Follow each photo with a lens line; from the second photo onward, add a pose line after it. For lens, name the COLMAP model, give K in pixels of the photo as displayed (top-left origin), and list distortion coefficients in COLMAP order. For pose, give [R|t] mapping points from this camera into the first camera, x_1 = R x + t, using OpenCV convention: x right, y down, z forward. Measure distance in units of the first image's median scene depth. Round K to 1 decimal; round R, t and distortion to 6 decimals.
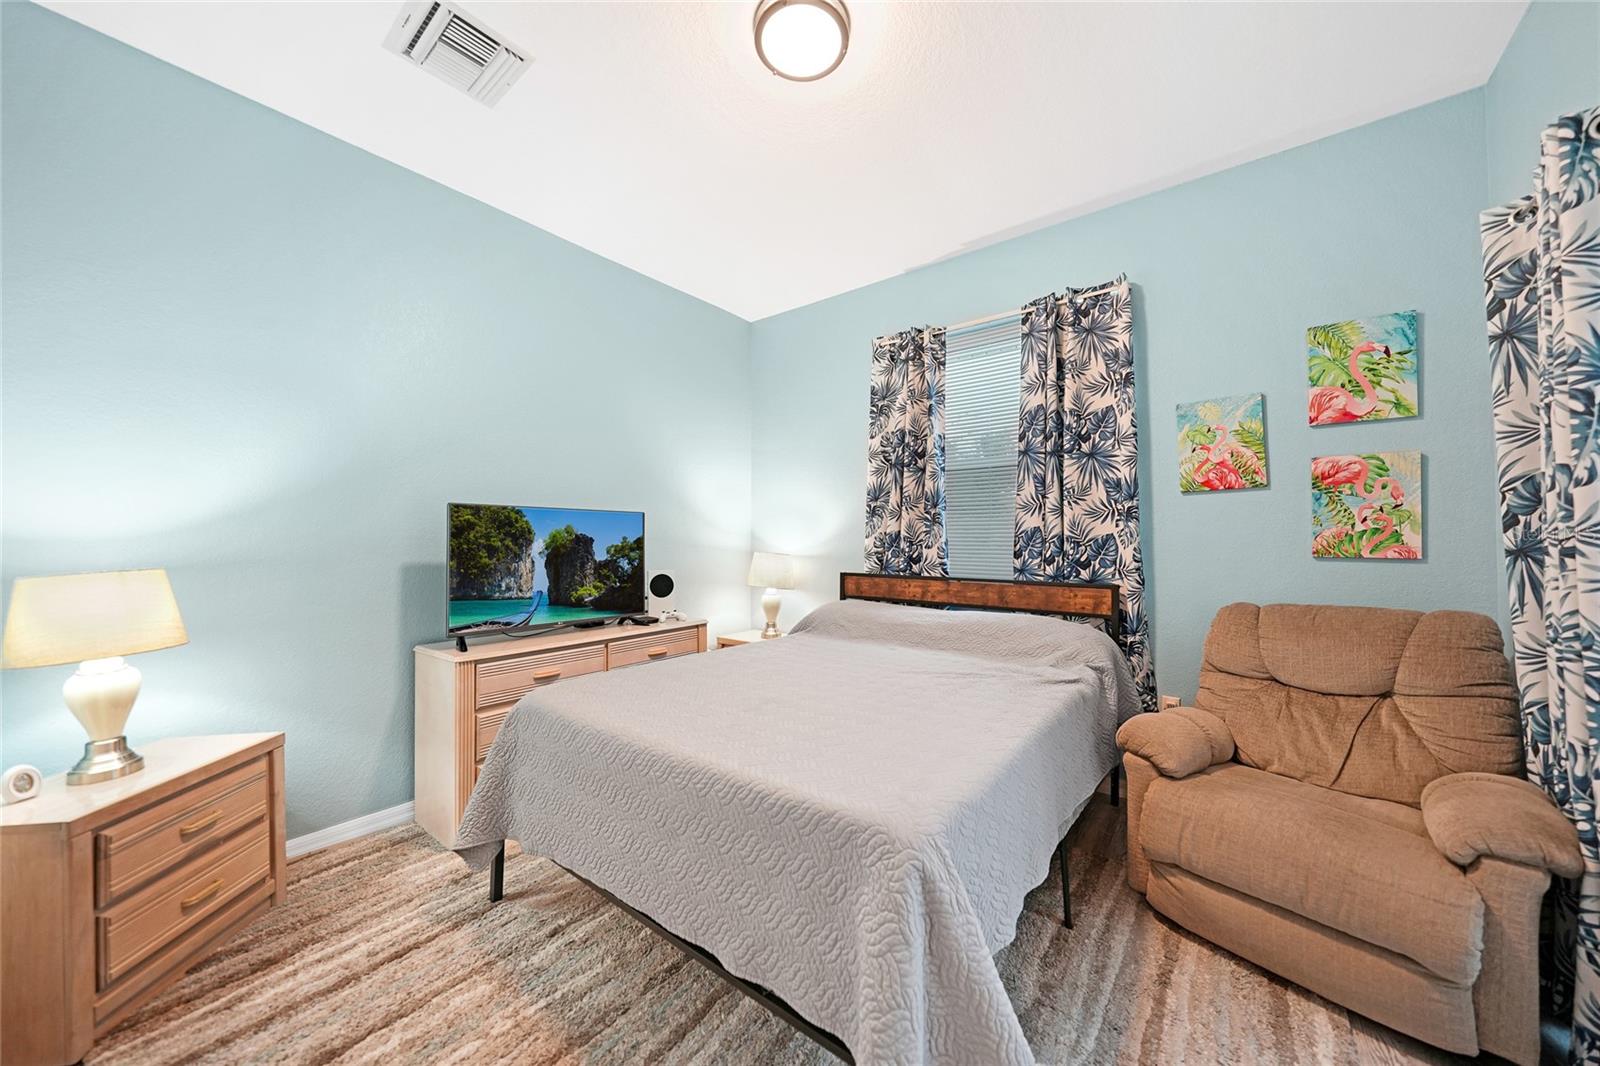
lens RADIAL K [[559.4, 0, 814.9], [0, 559.4, 532.3], [0, 0, 1]] dist [0.001146, -0.001097]
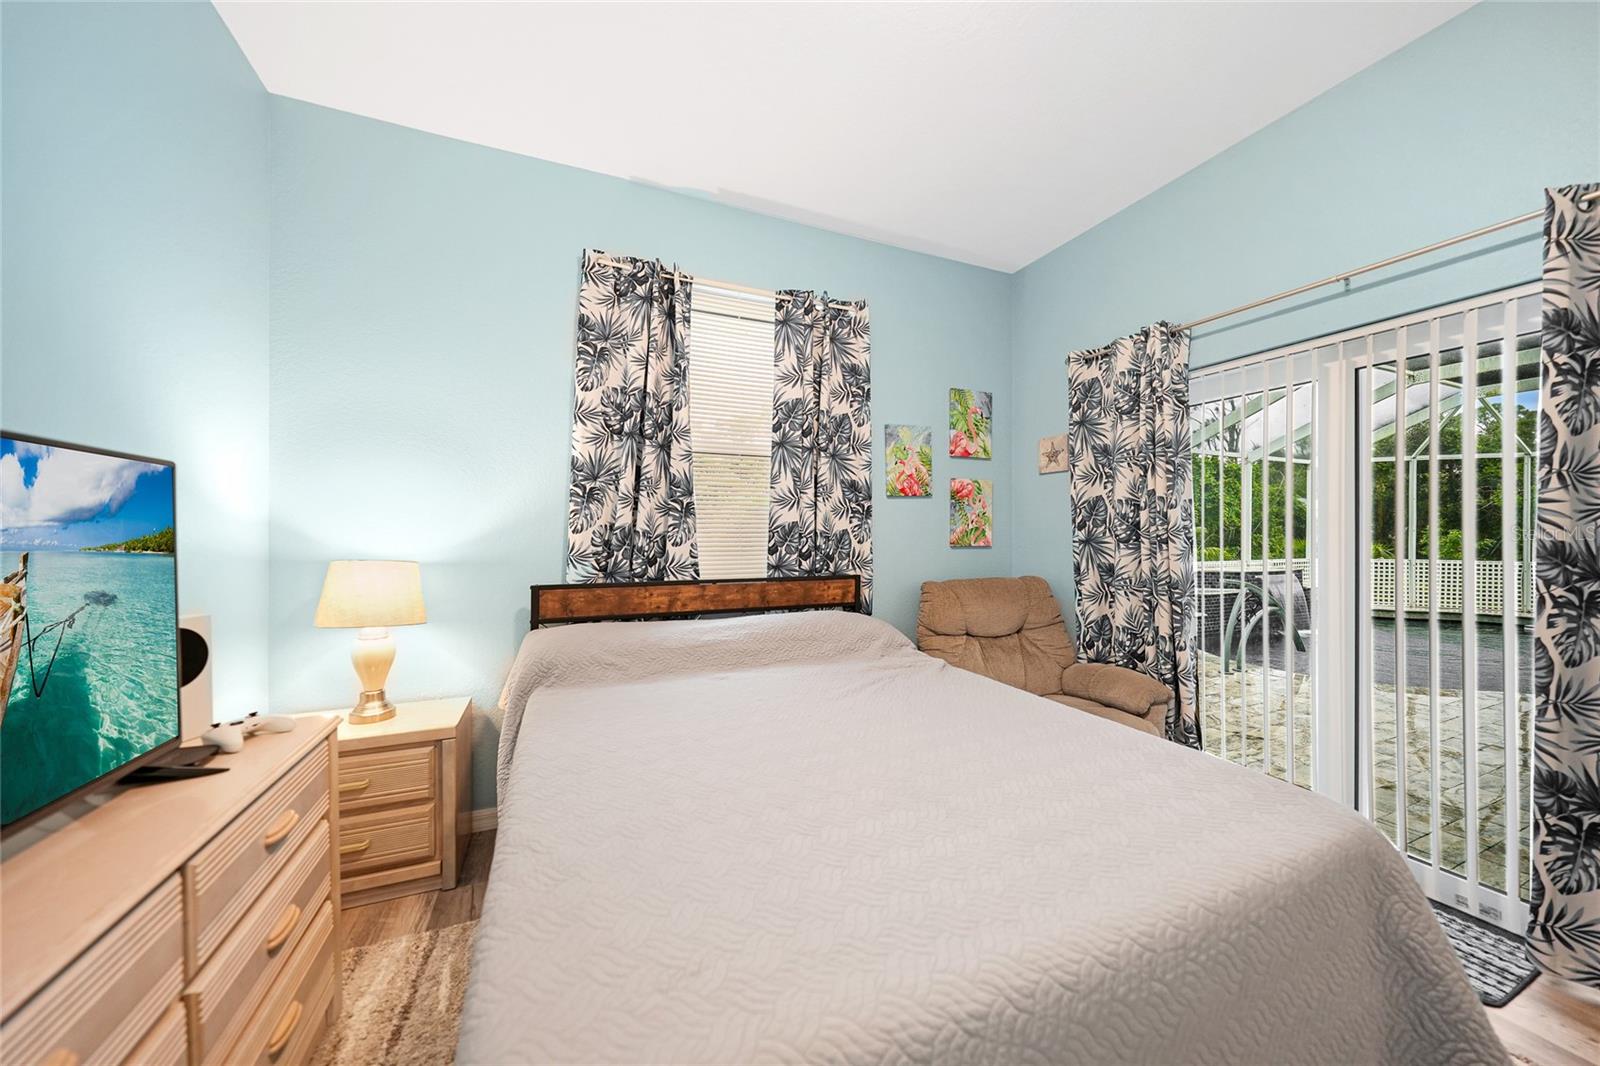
lens RADIAL K [[559.4, 0, 813.4], [0, 559.4, 538.6], [0, 0, 1]] dist [0.001146, -0.001097]
pose [[0.480301, -0.002914, 0.877099, -0.450602], [-0.006907, 0.999951, 0.007104, 0.012849], [-0.877077, -0.009471, 0.480257, 0.495003]]
